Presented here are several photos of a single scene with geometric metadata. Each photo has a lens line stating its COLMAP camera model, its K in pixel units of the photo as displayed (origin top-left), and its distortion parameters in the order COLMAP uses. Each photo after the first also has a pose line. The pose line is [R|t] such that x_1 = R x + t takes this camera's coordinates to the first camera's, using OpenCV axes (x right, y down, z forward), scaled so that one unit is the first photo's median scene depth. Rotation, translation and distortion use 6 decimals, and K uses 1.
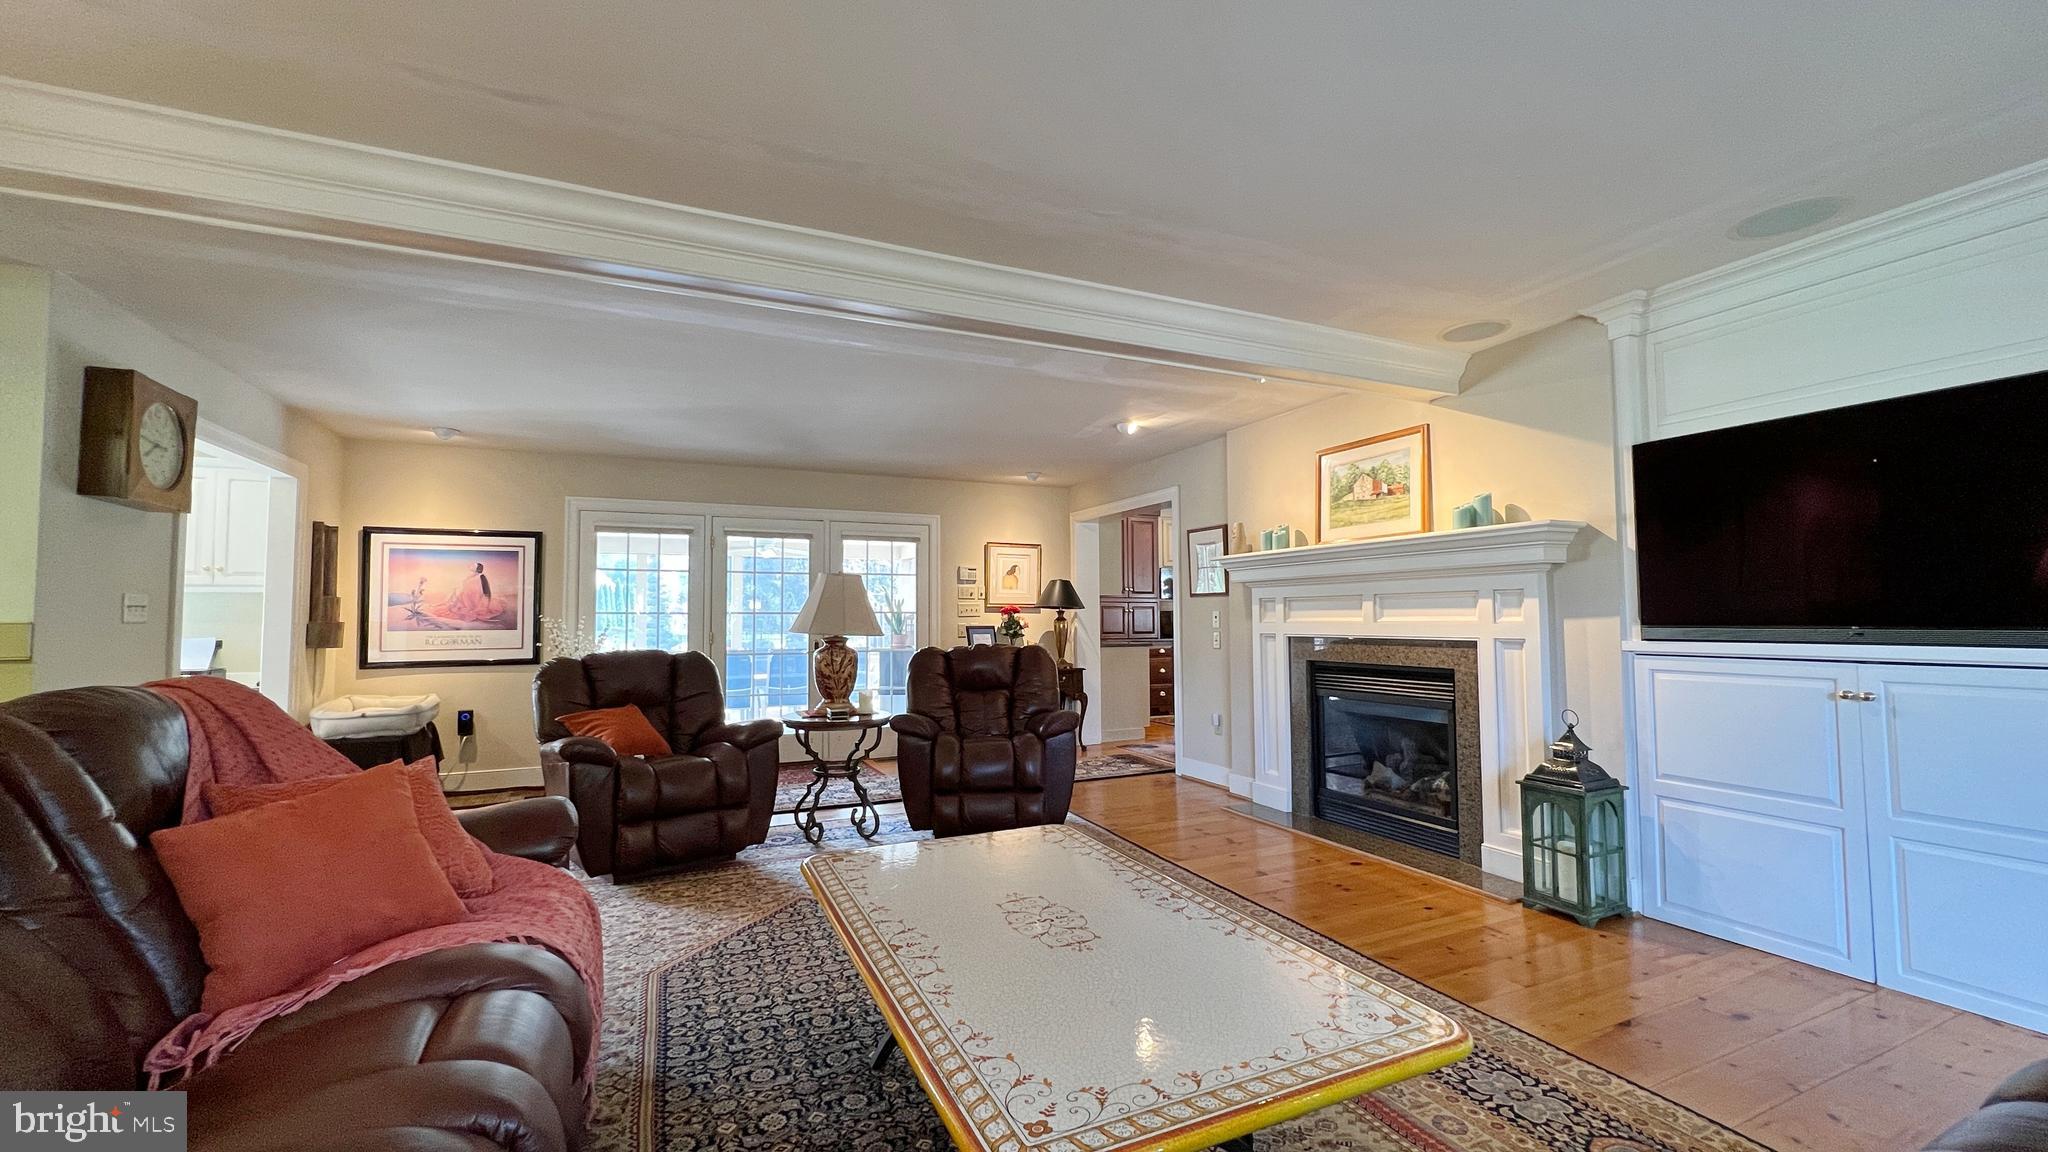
lens RADIAL K [[825.0, 0, 1024.8], [0, 825.0, 576.6], [0, 0, 1]] dist [-0.000890, -0.000087]
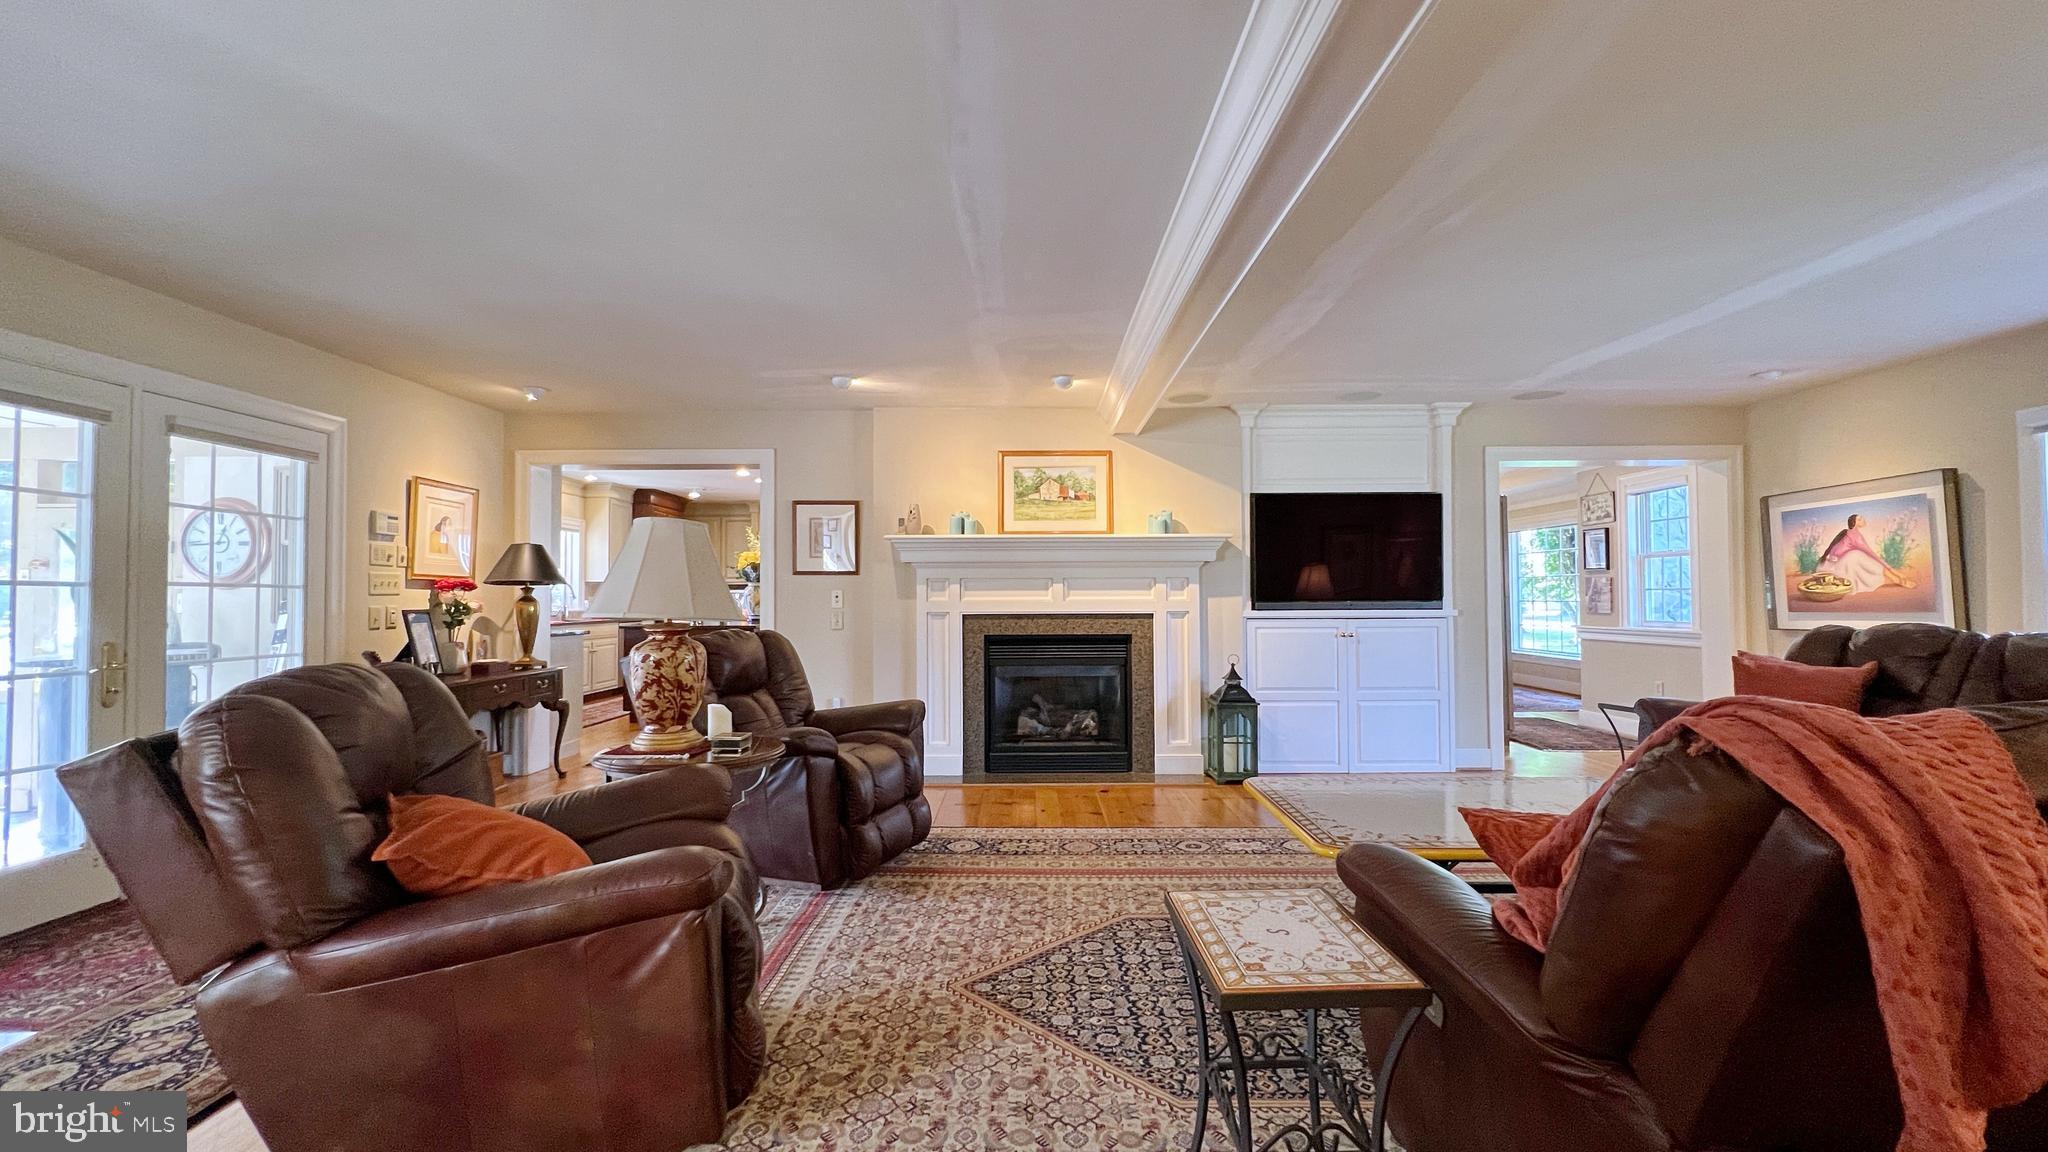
lens RADIAL K [[825.0, 0, 1026.9], [0, 825.0, 576.0], [0, 0, 1]] dist [-0.000890, -0.000087]
pose [[0.412534, 0.028237, 0.910505, -0.672703], [-0.044149, 0.998965, -0.010977, 0.031752], [-0.909872, -0.035670, 0.413353, 0.498390]]
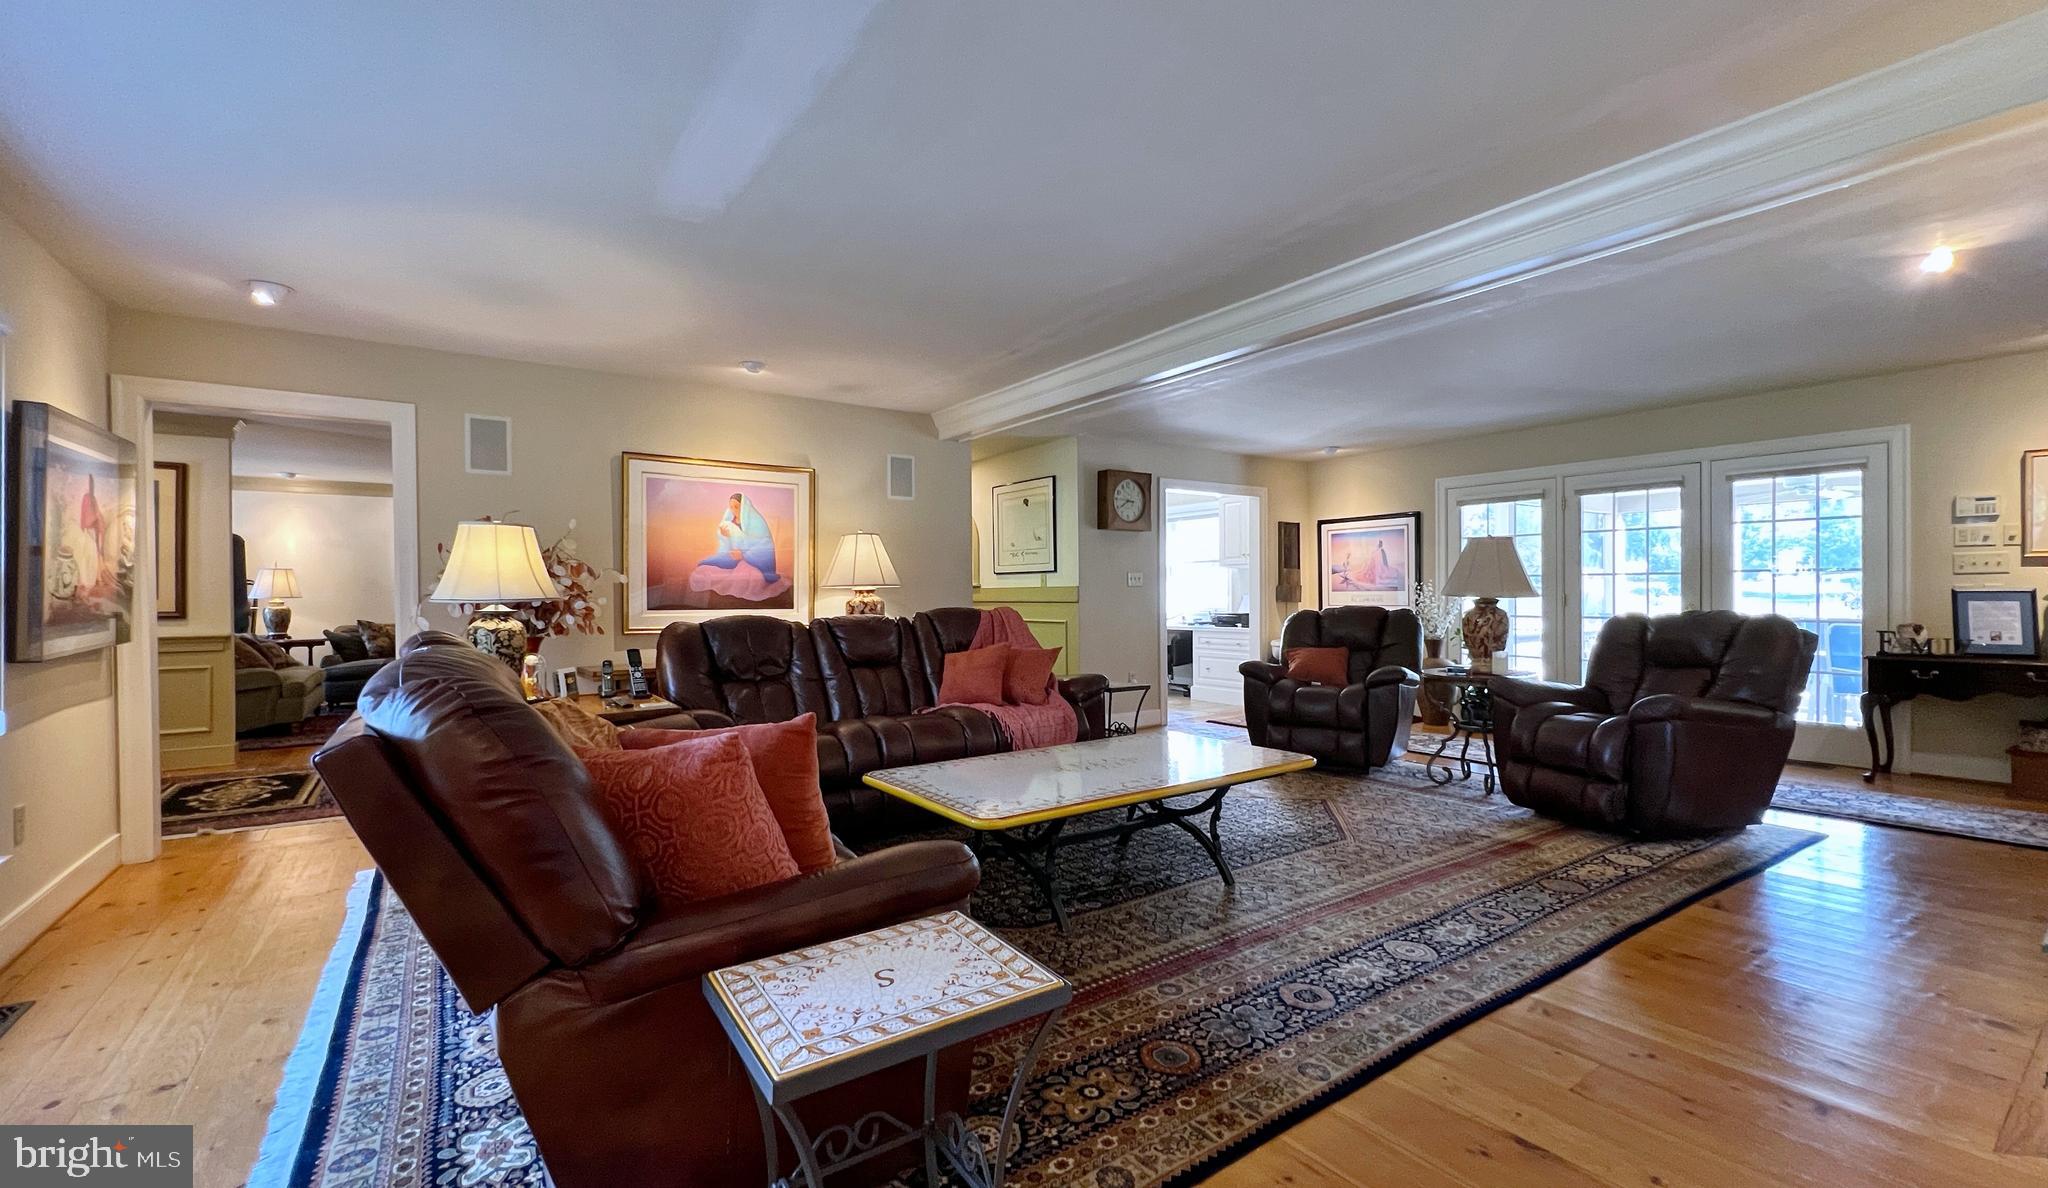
lens RADIAL K [[840.6, 0, 1024.4], [0, 840.6, 597.3], [0, 0, 1]] dist [0.001245, 0.000218]
pose [[0.188363, 0.012489, -0.982020, 0.684653], [0.058192, 0.998020, 0.023854, 0.012375], [0.980374, -0.061639, 0.187263, 0.235543]]
